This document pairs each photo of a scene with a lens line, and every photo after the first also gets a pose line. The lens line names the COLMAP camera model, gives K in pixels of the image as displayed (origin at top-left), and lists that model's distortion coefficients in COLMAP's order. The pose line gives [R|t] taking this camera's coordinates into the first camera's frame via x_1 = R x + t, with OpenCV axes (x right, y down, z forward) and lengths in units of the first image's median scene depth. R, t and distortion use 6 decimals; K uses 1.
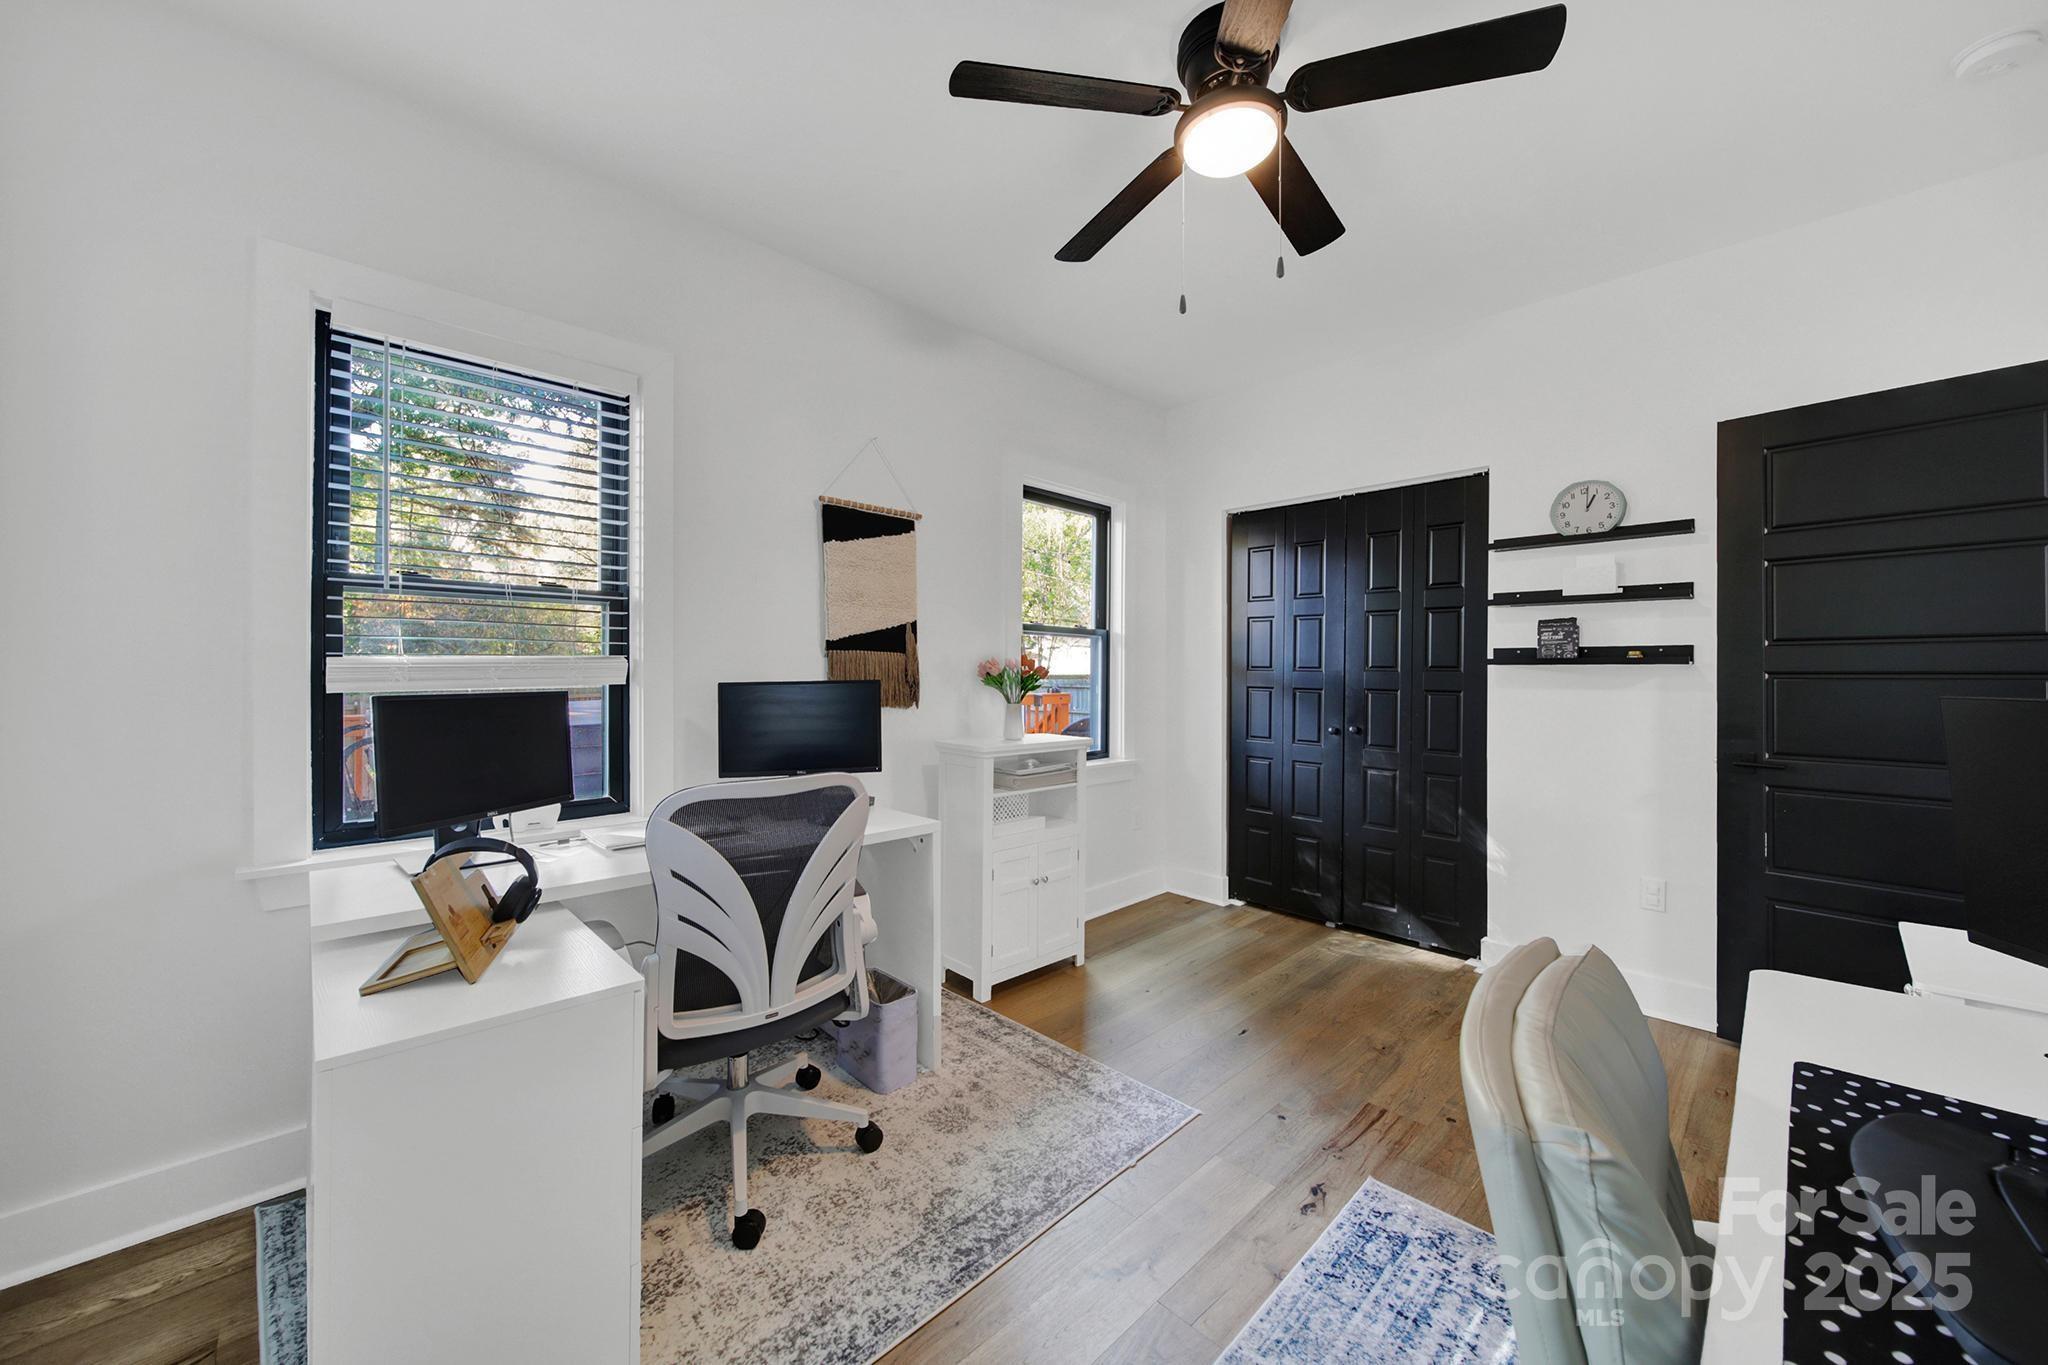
lens RADIAL K [[748.8, 0, 1031.3], [0, 748.8, 674.6], [0, 0, 1]] dist [-0.005425, -0.001034]
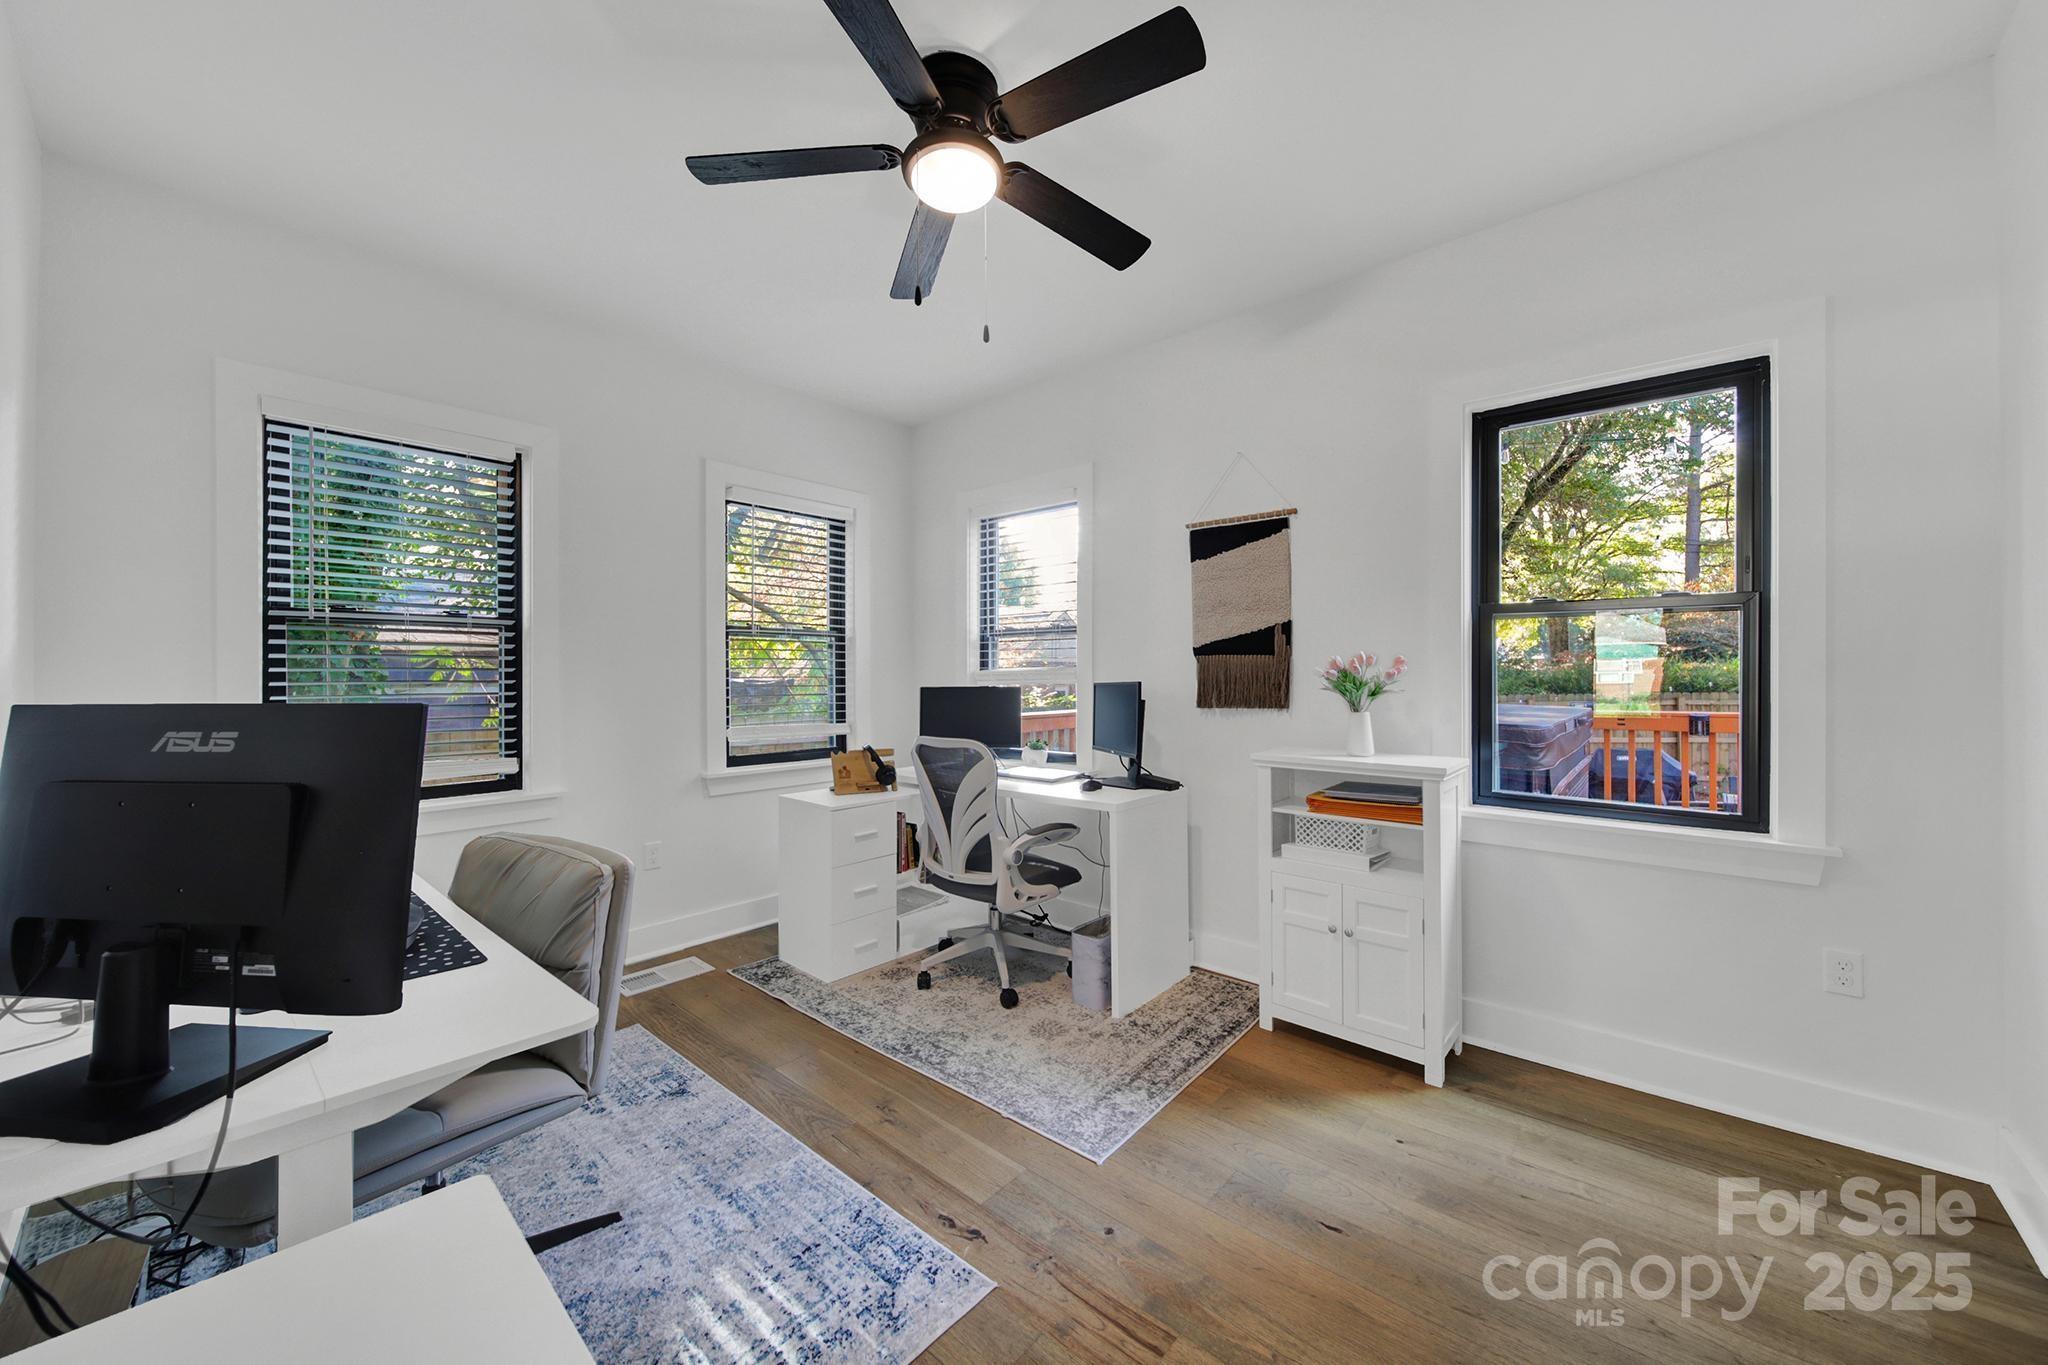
lens RADIAL K [[748.8, 0, 1031.1], [0, 748.8, 682.9], [0, 0, 1]] dist [-0.005425, -0.001034]
pose [[0.082349, 0.006529, -0.996582, 1.154307], [0.001864, 0.999976, 0.006705, 0.001233], [0.996602, -0.002409, 0.082335, 0.878283]]
